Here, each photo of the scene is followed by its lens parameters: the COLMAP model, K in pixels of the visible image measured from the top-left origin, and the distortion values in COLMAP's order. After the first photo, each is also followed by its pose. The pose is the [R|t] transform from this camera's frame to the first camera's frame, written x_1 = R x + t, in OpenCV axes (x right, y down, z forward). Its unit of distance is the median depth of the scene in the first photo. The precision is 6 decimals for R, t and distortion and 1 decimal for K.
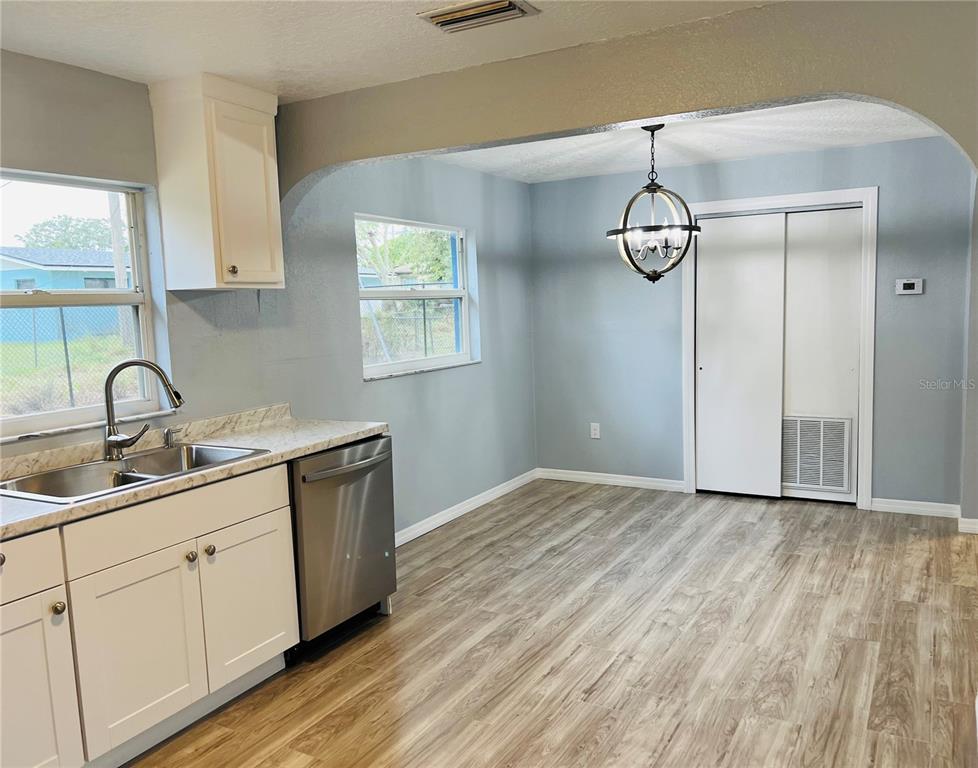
lens RADIAL K [[765.4, 0, 514.3], [0, 765.4, 389.3], [0, 0, 1]] dist [0.019841, -0.015789]
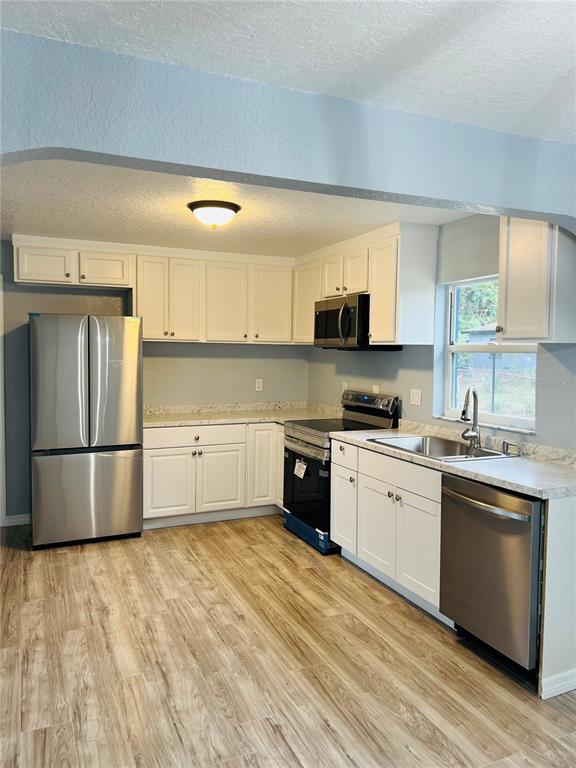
lens RADIAL K [[573.7, 0, 287.3], [0, 573.7, 371.8], [0, 0, 1]] dist [0.040607, -0.046632]
pose [[-0.605988, 0.060389, -0.793178, 0.580827], [-0.080759, 0.987292, 0.136868, -0.171428], [0.791364, 0.146997, -0.593410, 1.183837]]
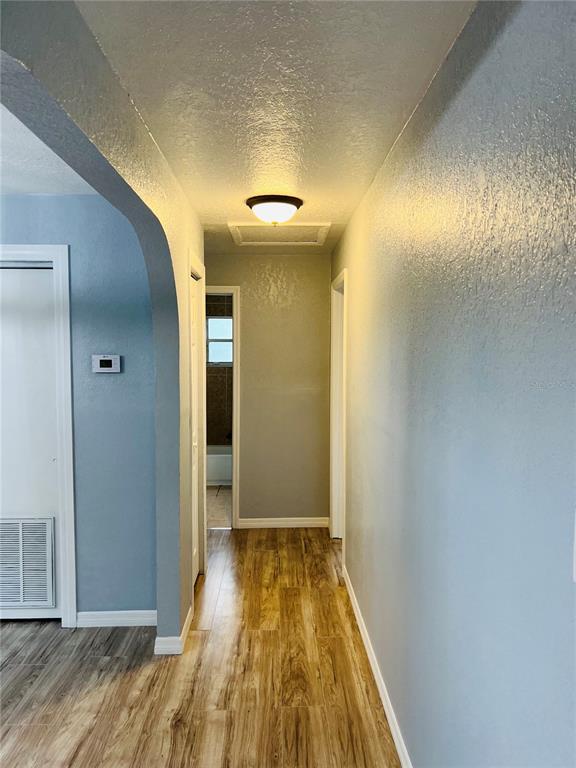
lens RADIAL K [[573.7, 0, 295.0], [0, 573.7, 385.9], [0, 0, 1]] dist [0.040607, -0.046632]
pose [[0.858789, 0.004025, 0.512314, 0.495793], [0.028834, 0.998004, -0.056175, -0.090347], [-0.511518, 0.063015, 0.856959, 0.461217]]
